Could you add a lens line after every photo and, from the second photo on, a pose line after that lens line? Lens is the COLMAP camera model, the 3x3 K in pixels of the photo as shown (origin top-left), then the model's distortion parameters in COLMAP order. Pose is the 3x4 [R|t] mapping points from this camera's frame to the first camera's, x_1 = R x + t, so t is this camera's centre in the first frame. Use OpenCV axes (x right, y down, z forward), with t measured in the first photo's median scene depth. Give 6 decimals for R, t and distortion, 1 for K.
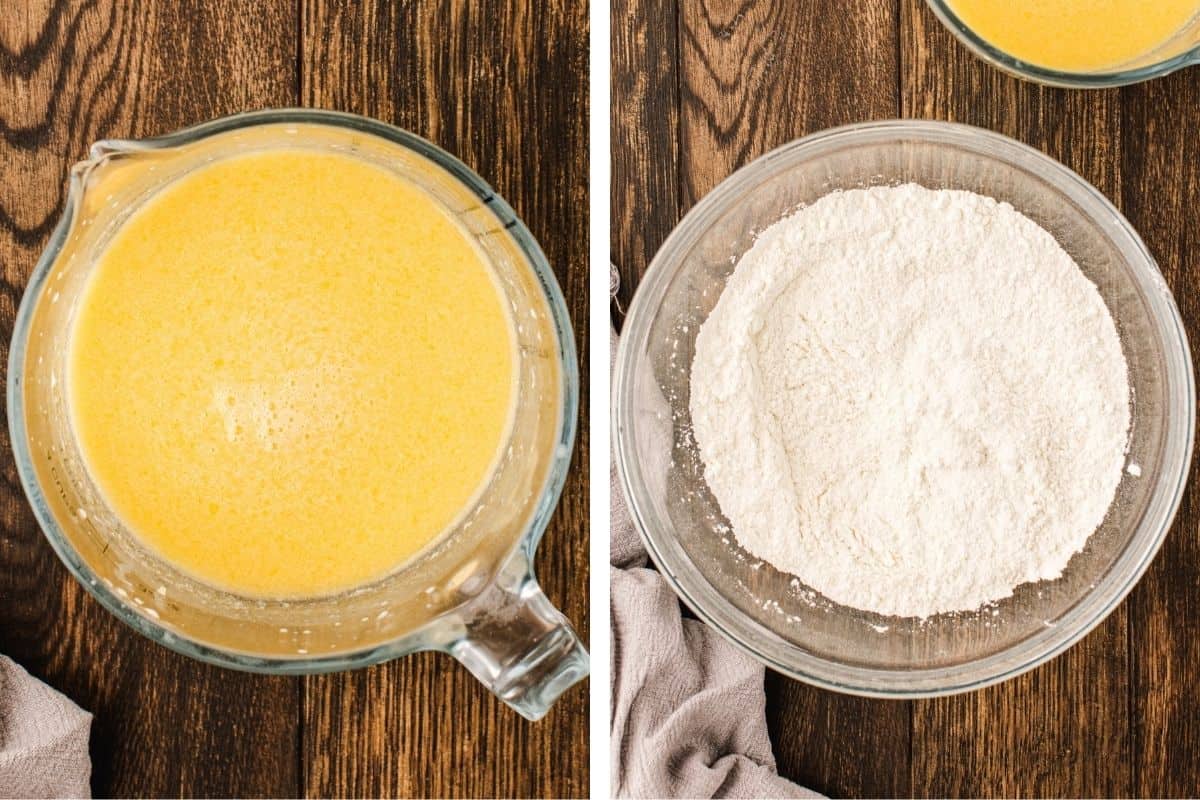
lens RADIAL K [[3408.5, 0, 602.1], [0, 3408.5, 396.3], [0, 0, 1]] dist [0.017455, 0.000000]
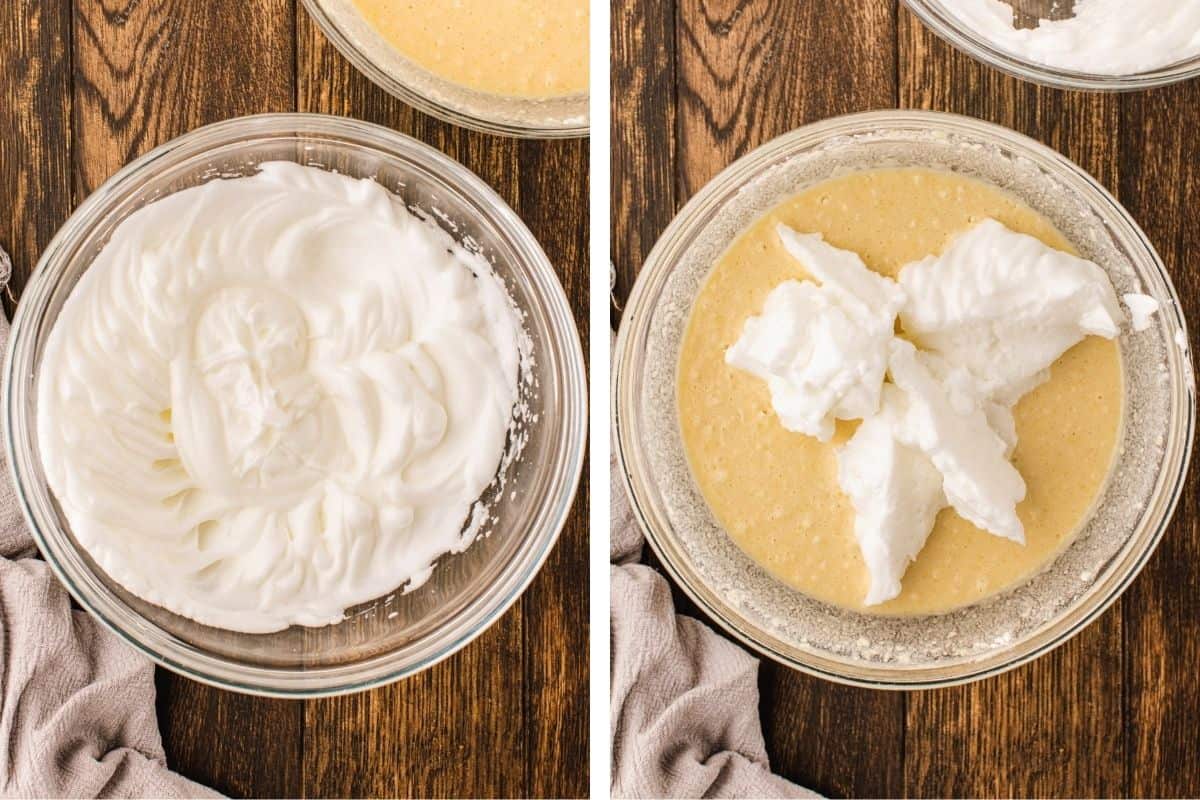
lens RADIAL K [[3408.5, 0, 602.9], [0, 3408.5, 392.5], [0, 0, 1]] dist [0.017455, 0.000000]
pose [[0.999963, 0.006981, -0.004995, 0.179791], [-0.006980, 0.999976, 0.000187, 0.000695], [0.004996, -0.000152, 0.999988, 0.010394]]
